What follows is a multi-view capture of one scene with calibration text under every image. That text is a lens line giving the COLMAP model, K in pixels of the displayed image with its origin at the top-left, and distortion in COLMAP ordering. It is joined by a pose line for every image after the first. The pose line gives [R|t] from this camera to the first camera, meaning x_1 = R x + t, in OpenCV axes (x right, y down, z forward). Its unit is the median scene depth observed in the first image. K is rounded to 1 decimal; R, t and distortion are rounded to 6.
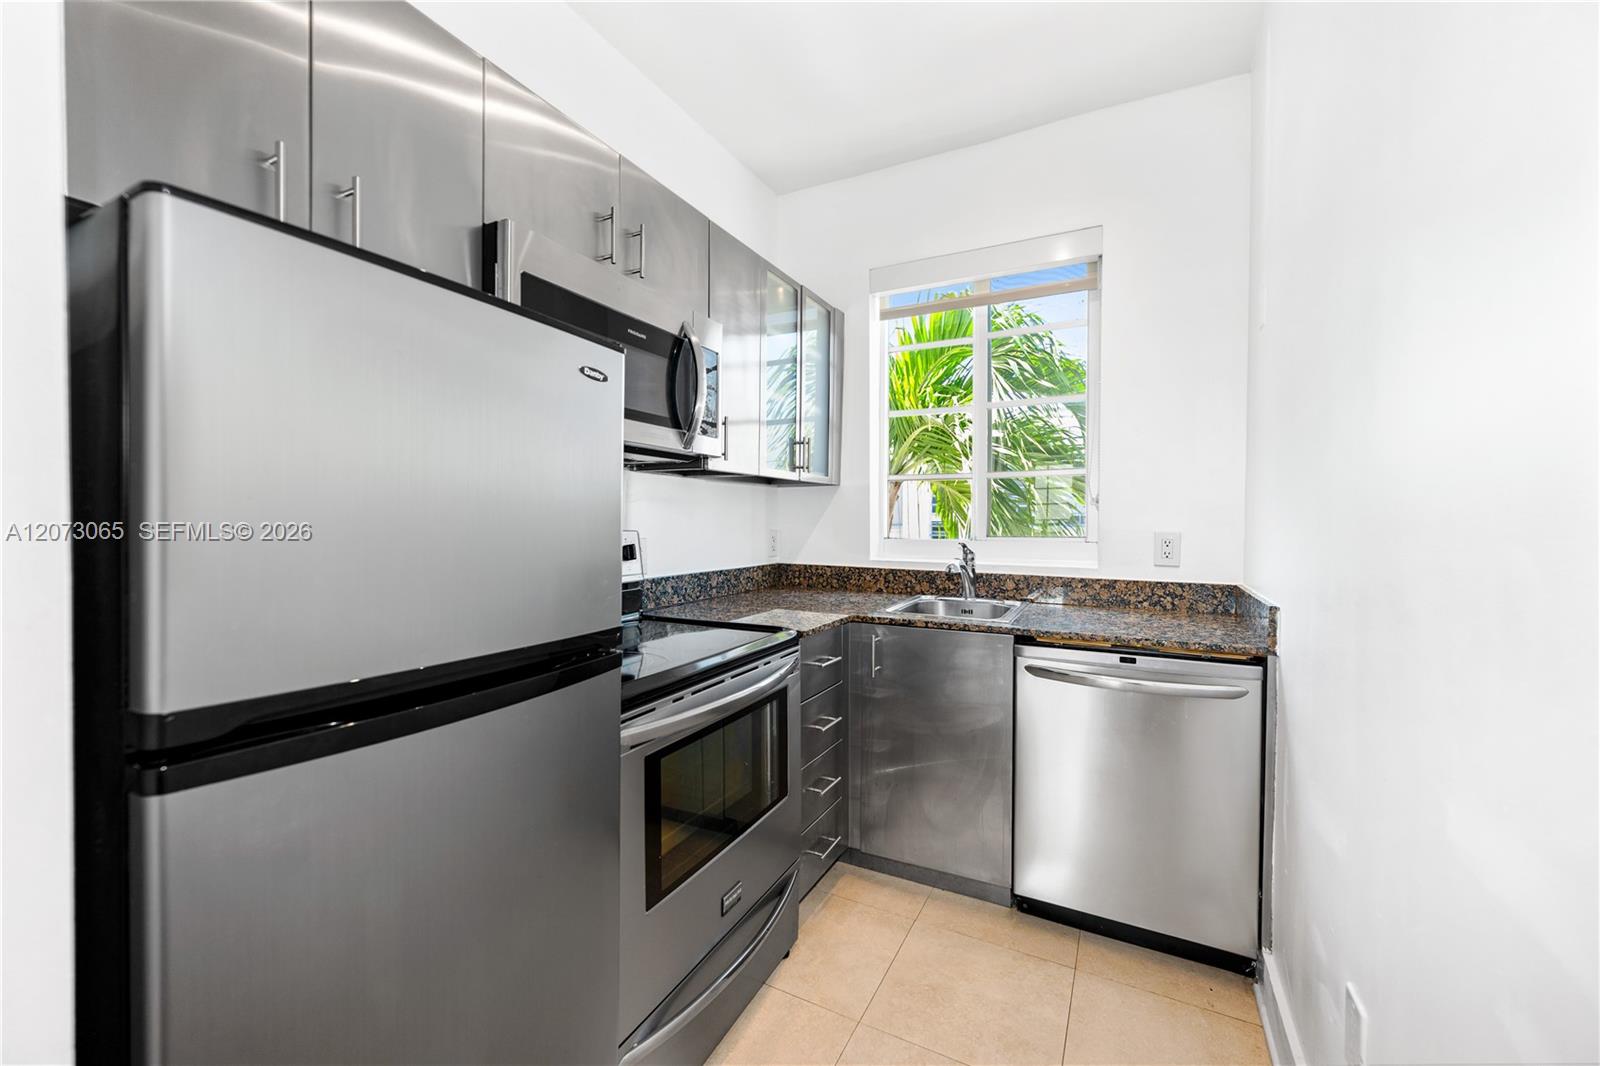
lens RADIAL K [[644.2, 0, 793.3], [0, 644.2, 531.6], [0, 0, 1]] dist [-0.000904, -0.000135]
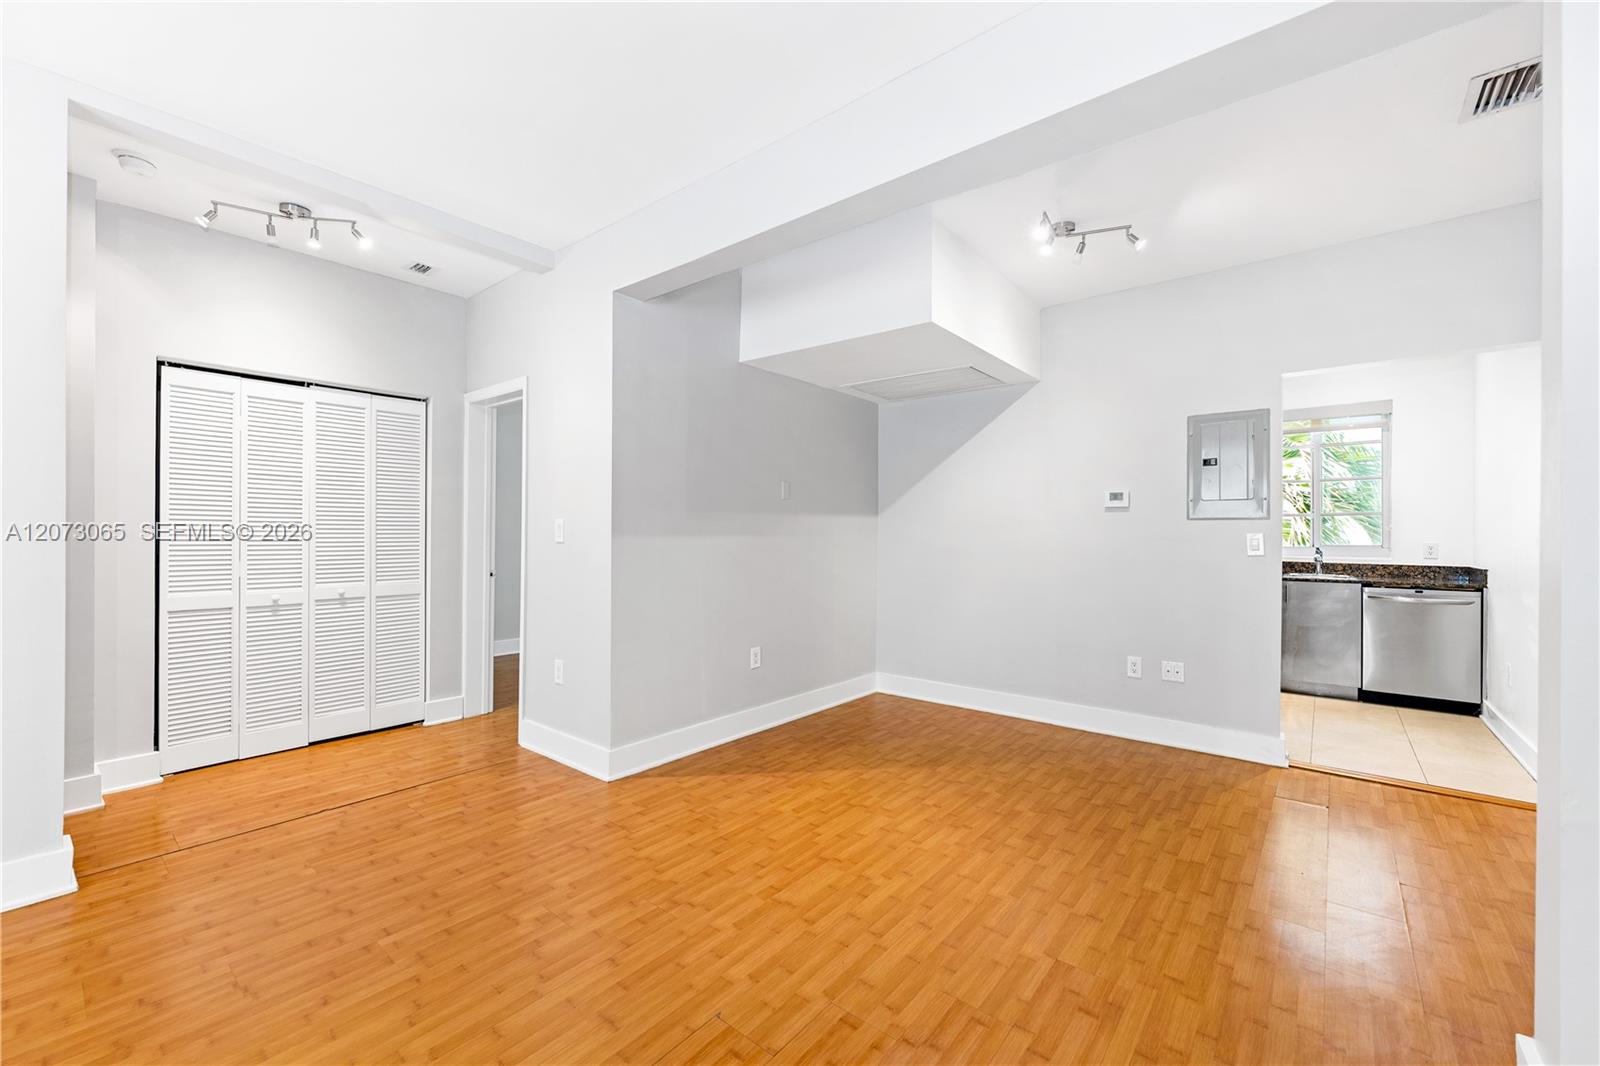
lens RADIAL K [[644.2, 0, 793.3], [0, 644.2, 531.6], [0, 0, 1]] dist [-0.000904, -0.000135]
pose [[0.976921, 0.004103, -0.213563, -1.018063], [-0.009449, 0.999667, -0.024018, 0.035323], [0.213394, 0.025481, 0.976634, -1.520434]]
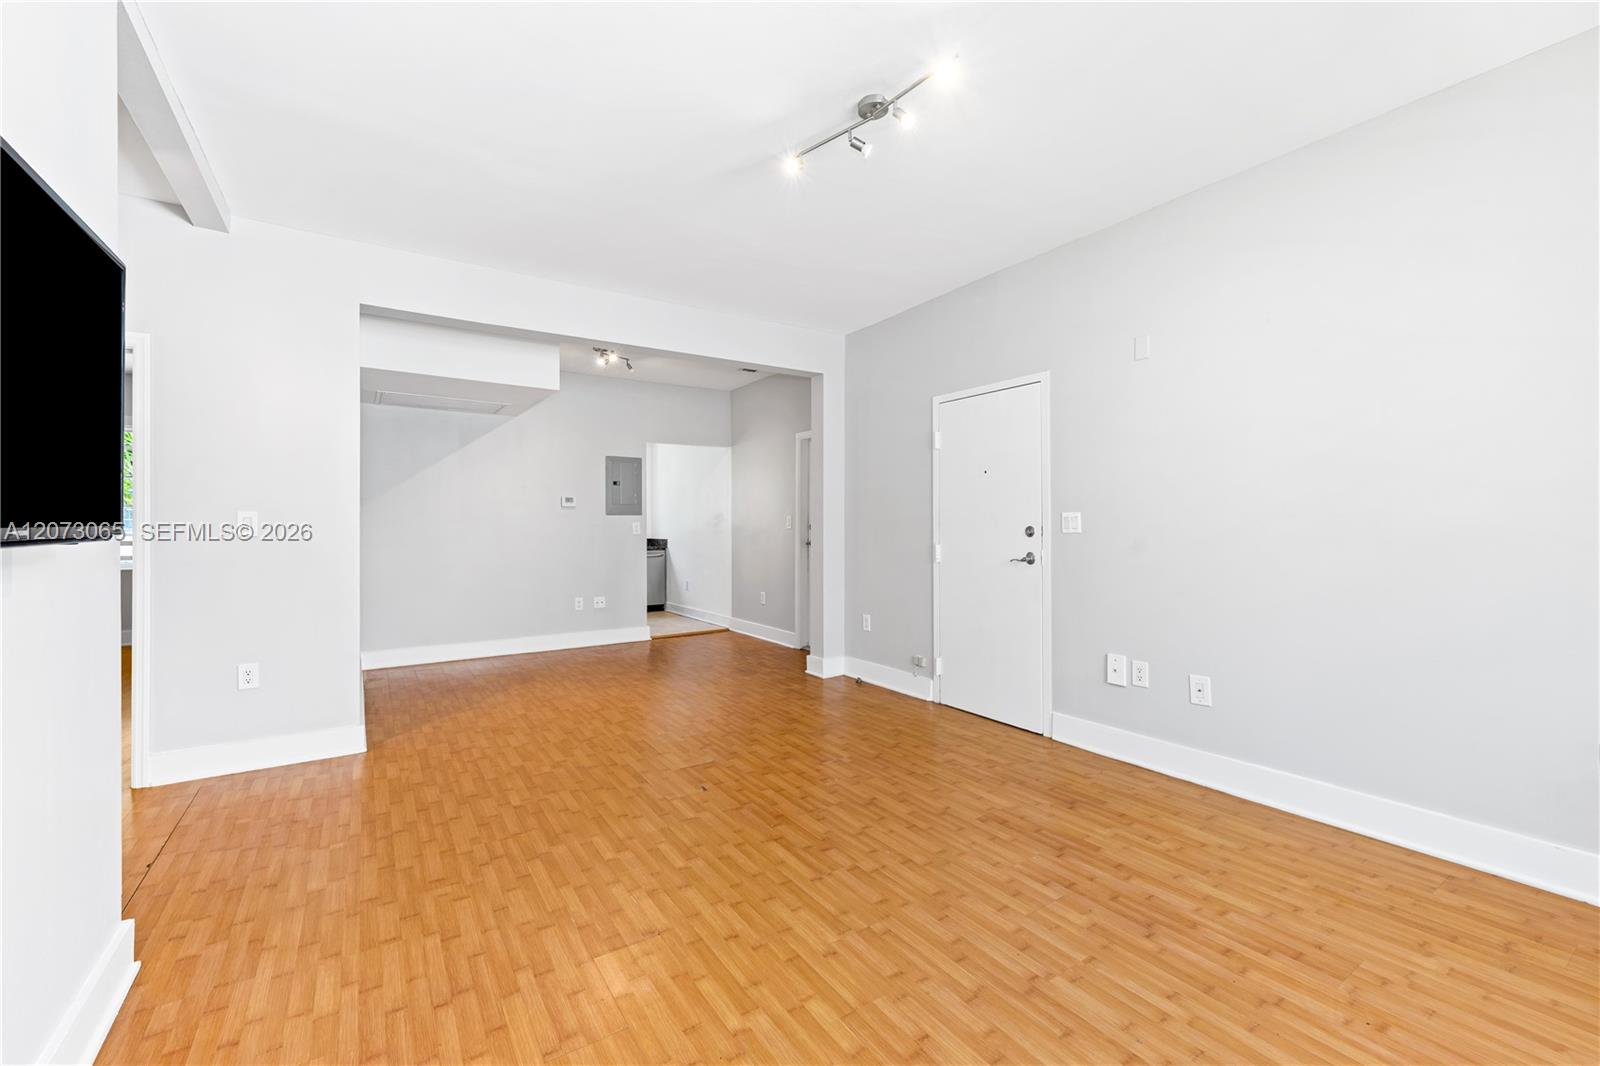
lens RADIAL K [[660.0, 0, 804.0], [0, 660.0, 525.4], [0, 0, 1]] dist [-0.000376, -0.000299]
pose [[0.482219, -0.003853, 0.876042, -2.509788], [0.018172, 0.999819, -0.005605, 0.035679], [-0.875862, 0.018623, 0.482202, -1.897022]]
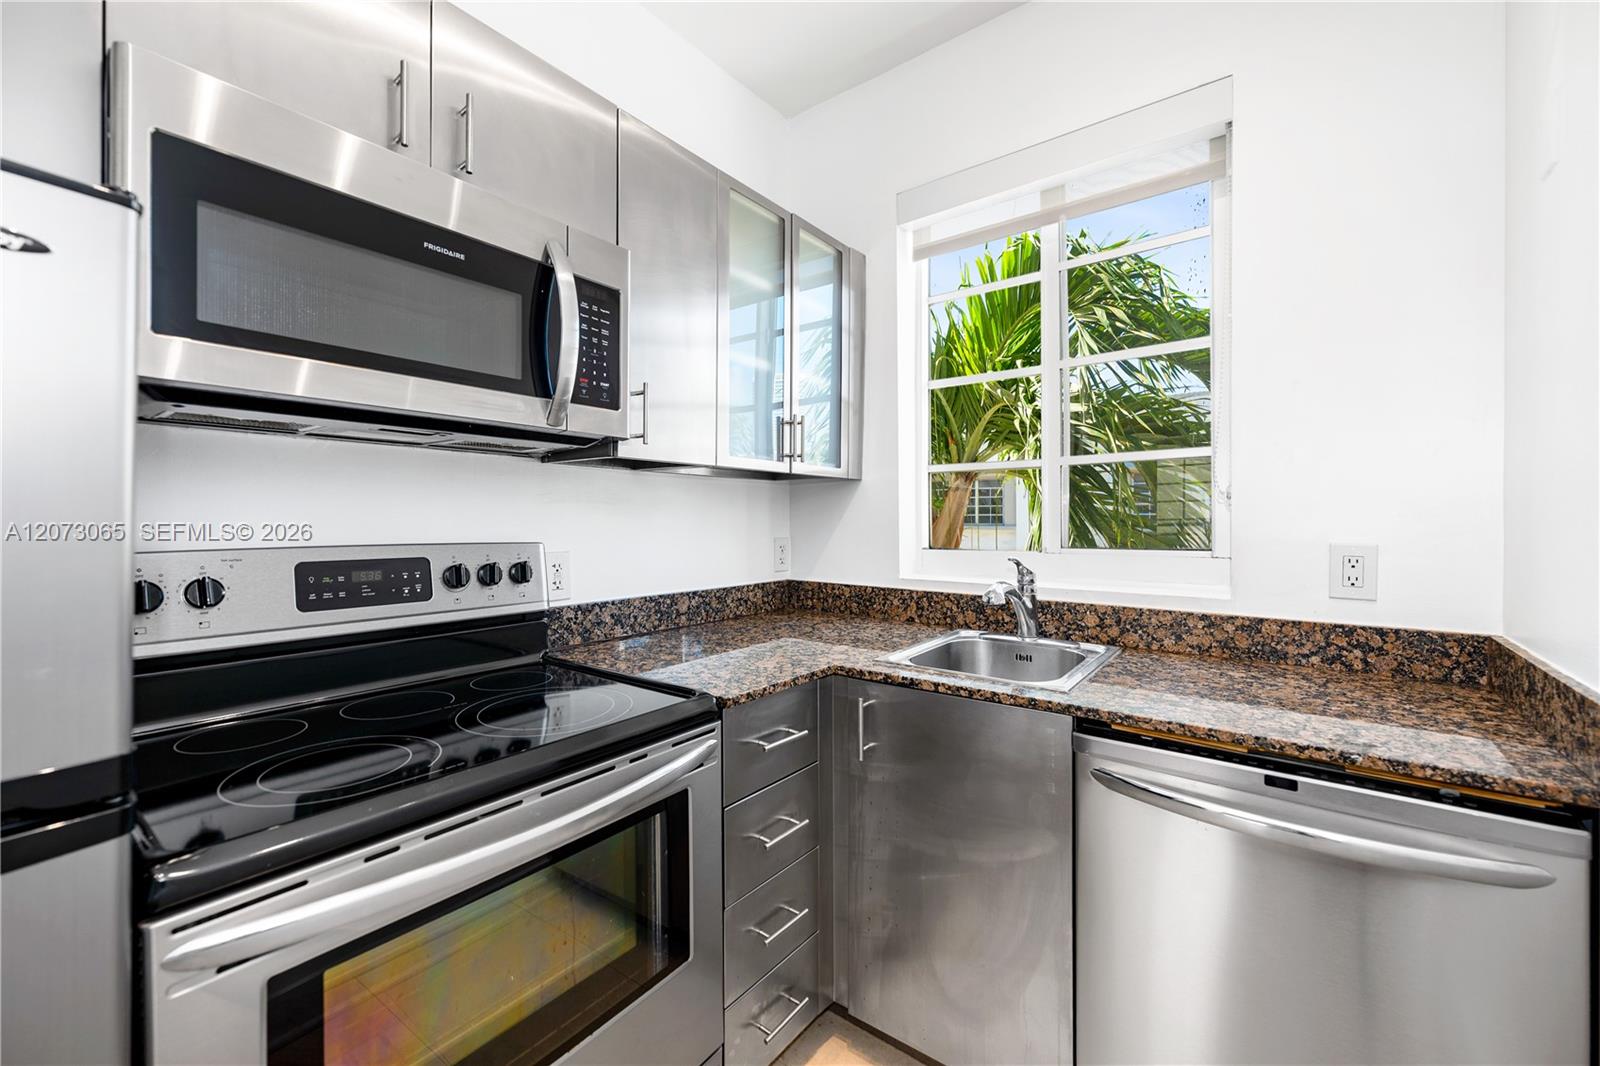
lens RADIAL K [[634.5, 0, 799.6], [0, 634.5, 522.5], [0, 0, 1]] dist [-0.000149, 0.000026]
pose [[0.984020, -0.004365, -0.178003, 0.164425], [0.001730, 0.999887, -0.014955, -0.011899], [0.178048, 0.014408, 0.983916, 0.301865]]
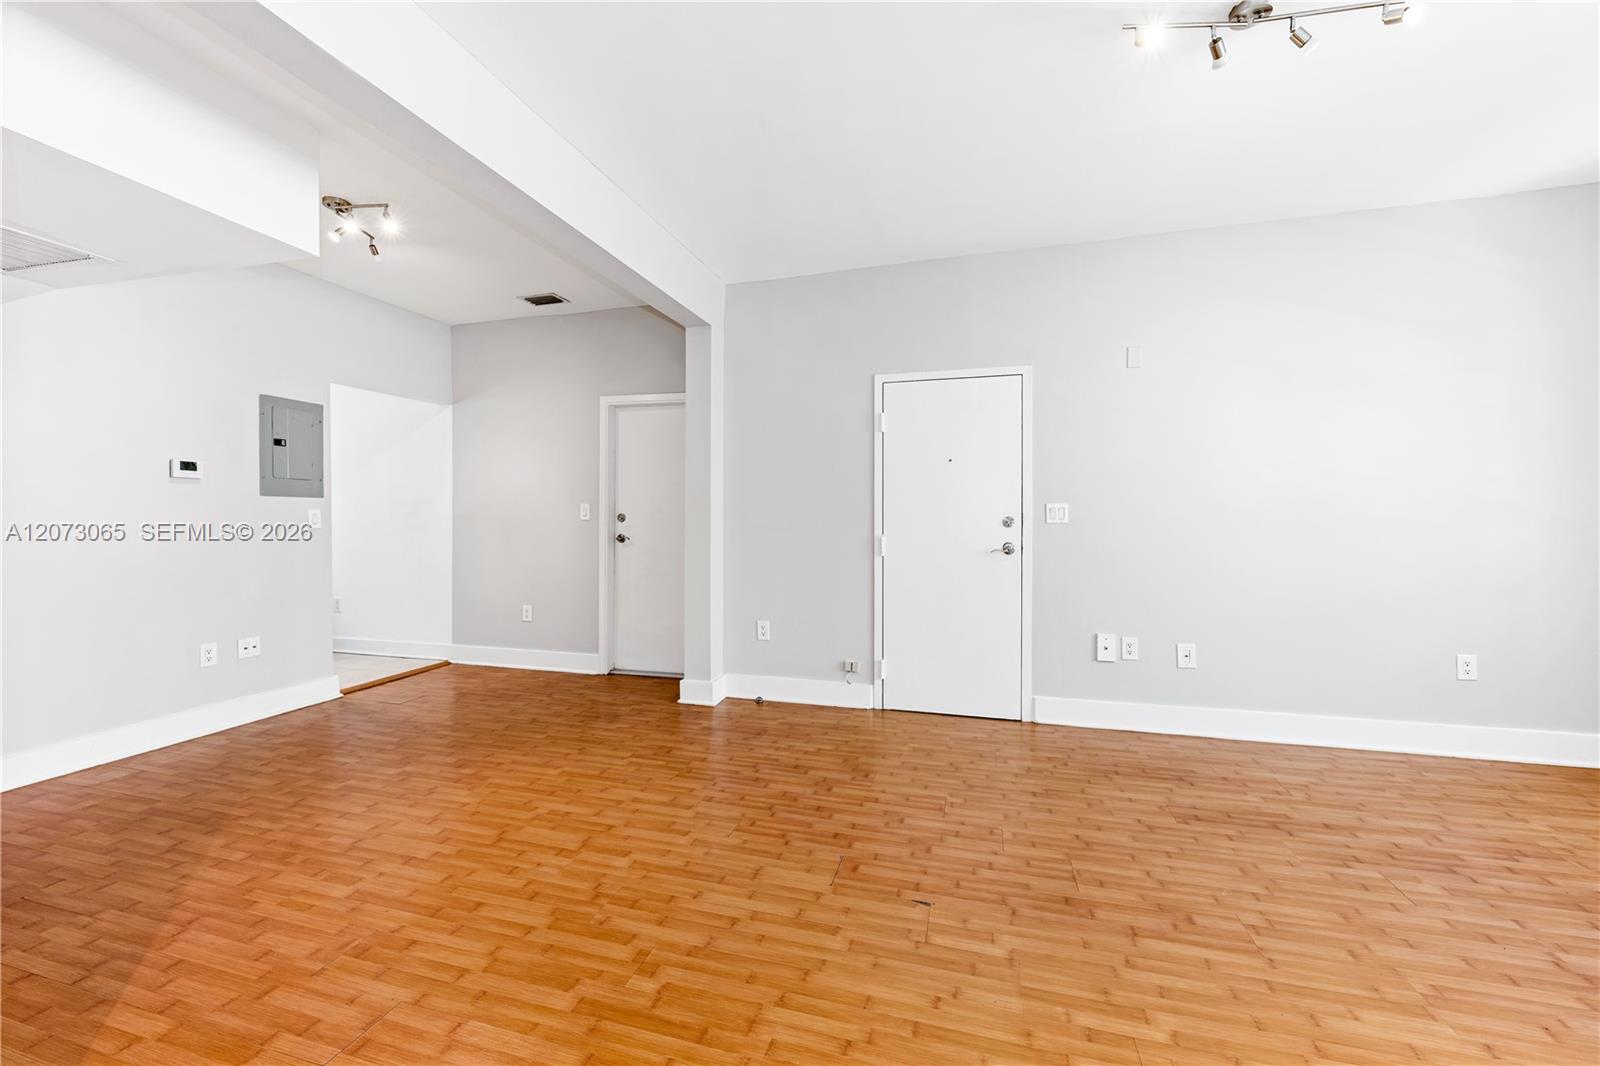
lens RADIAL K [[634.5, 0, 799.6], [0, 634.5, 522.5], [0, 0, 1]] dist [-0.000149, 0.000026]
pose [[-0.201379, -0.010149, 0.979461, -2.255483], [0.014397, 0.999808, 0.013320, 0.024816], [-0.979408, 0.016784, -0.201194, -0.766350]]
